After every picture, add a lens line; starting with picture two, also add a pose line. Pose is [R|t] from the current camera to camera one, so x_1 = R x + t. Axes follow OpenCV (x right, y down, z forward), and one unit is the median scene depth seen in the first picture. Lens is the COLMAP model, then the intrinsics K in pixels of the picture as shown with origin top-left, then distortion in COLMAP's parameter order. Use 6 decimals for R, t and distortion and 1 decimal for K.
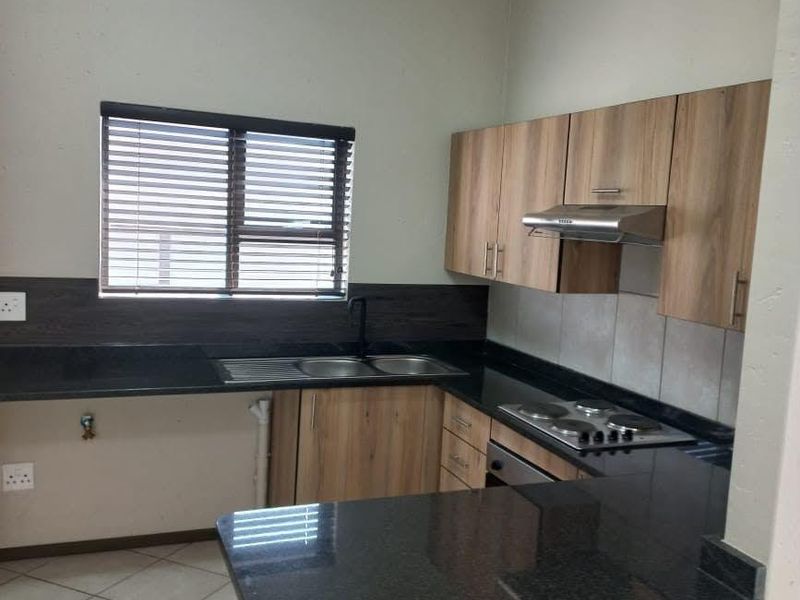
lens RADIAL K [[742.5, 0, 404.6], [0, 742.5, 293.3], [0, 0, 1]] dist [0.014971, 0.000000]
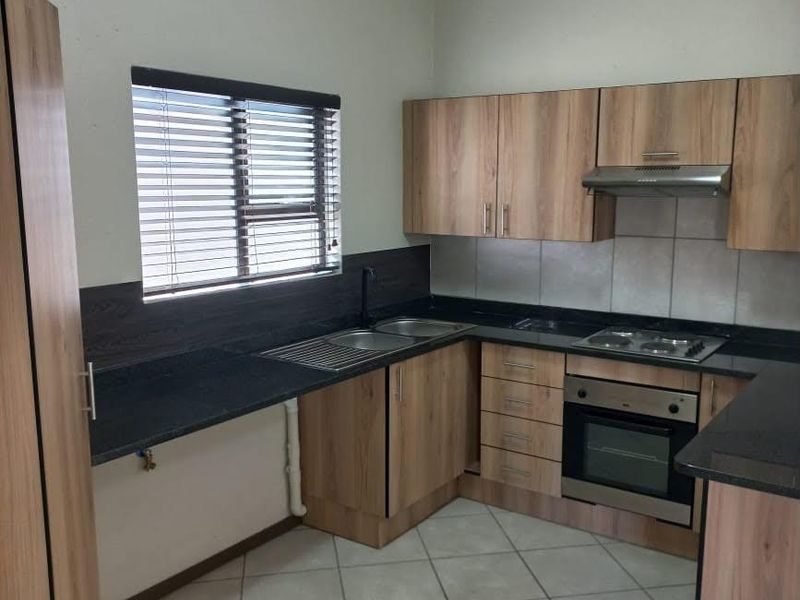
lens RADIAL K [[742.5, 0, 406.9], [0, 742.5, 307.3], [0, 0, 1]] dist [0.014971, 0.000000]
pose [[0.838646, -0.146117, 0.524711, -0.549981], [0.102998, 0.988508, 0.110649, -0.048134], [-0.534849, -0.038751, 0.844059, 0.126256]]
